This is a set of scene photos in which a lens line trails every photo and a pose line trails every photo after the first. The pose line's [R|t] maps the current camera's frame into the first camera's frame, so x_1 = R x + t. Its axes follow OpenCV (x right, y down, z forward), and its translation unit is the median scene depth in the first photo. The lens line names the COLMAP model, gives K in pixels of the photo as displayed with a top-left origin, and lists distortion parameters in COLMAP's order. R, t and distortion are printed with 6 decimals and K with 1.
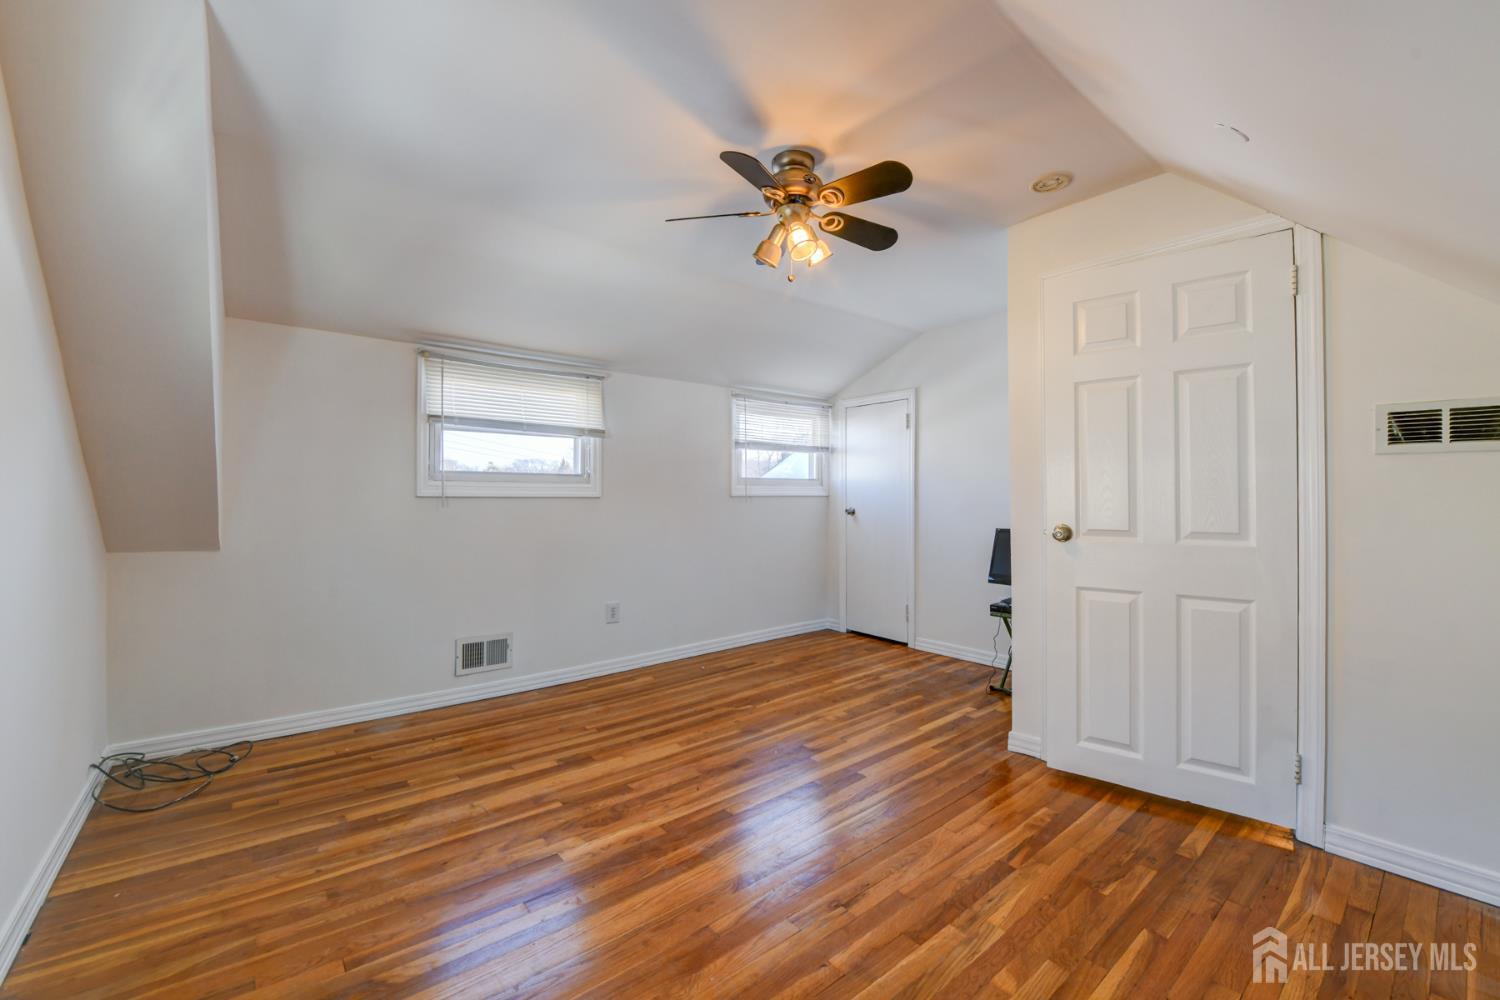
lens RADIAL K [[611.3, 0, 752.0], [0, 611.3, 496.3], [0, 0, 1]] dist [-0.013425, -0.000624]
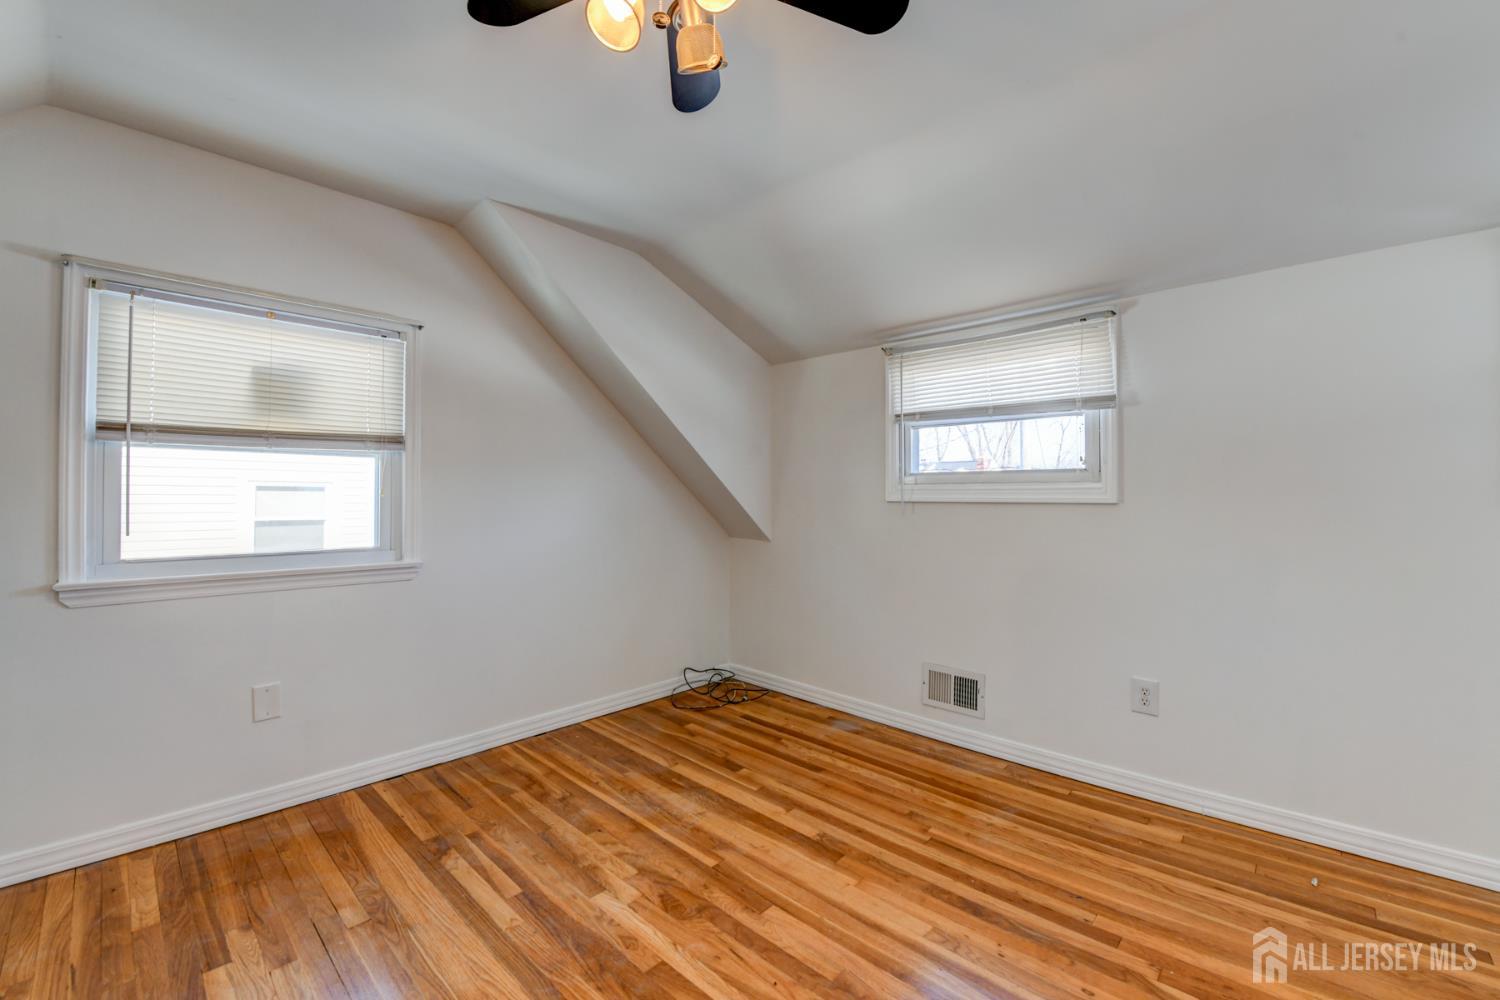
lens RADIAL K [[611.3, 0, 756.6], [0, 611.3, 494.6], [0, 0, 1]] dist [-0.013425, -0.000624]
pose [[0.136642, -0.006409, -0.990600, 0.436296], [0.000061, 0.999979, -0.006462, -0.005068], [0.990620, 0.000823, 0.136640, 0.762357]]
